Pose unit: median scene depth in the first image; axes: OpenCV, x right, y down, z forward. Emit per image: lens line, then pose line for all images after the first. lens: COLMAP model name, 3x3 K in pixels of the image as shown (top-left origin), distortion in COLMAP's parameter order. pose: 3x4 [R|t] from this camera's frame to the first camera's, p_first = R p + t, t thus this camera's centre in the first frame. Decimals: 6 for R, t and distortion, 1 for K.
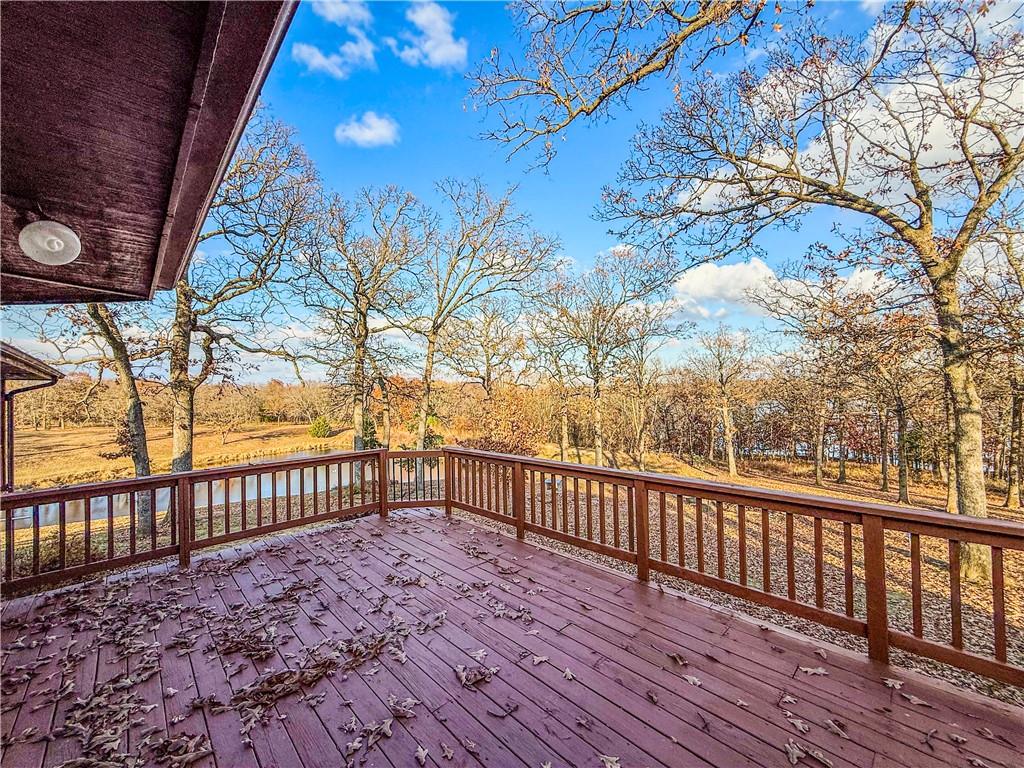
lens RADIAL K [[407.4, 0, 509.2], [0, 407.4, 385.2], [0, 0, 1]] dist [-0.000818, -0.000111]
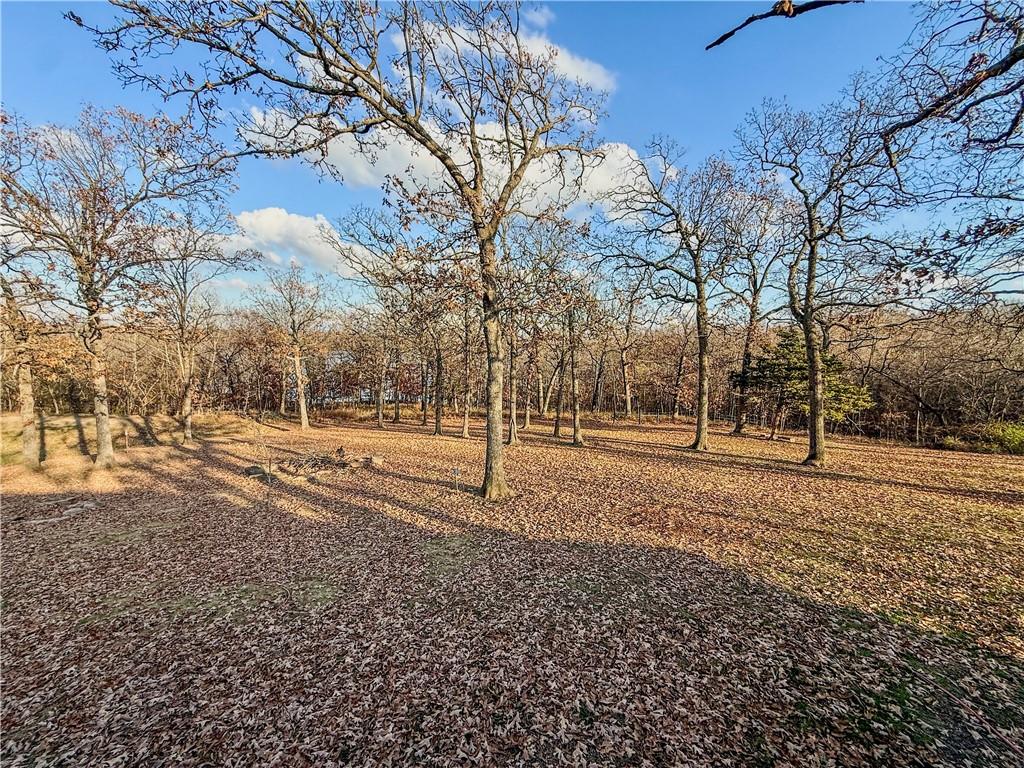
lens RADIAL K [[407.4, 0, 509.2], [0, 407.4, 385.2], [0, 0, 1]] dist [-0.000818, -0.000111]
pose [[0.571999, -0.046512, 0.818934, 0.094431], [-0.053524, 0.994147, 0.093848, 0.012989], [-0.818506, -0.097513, 0.566162, 0.157270]]
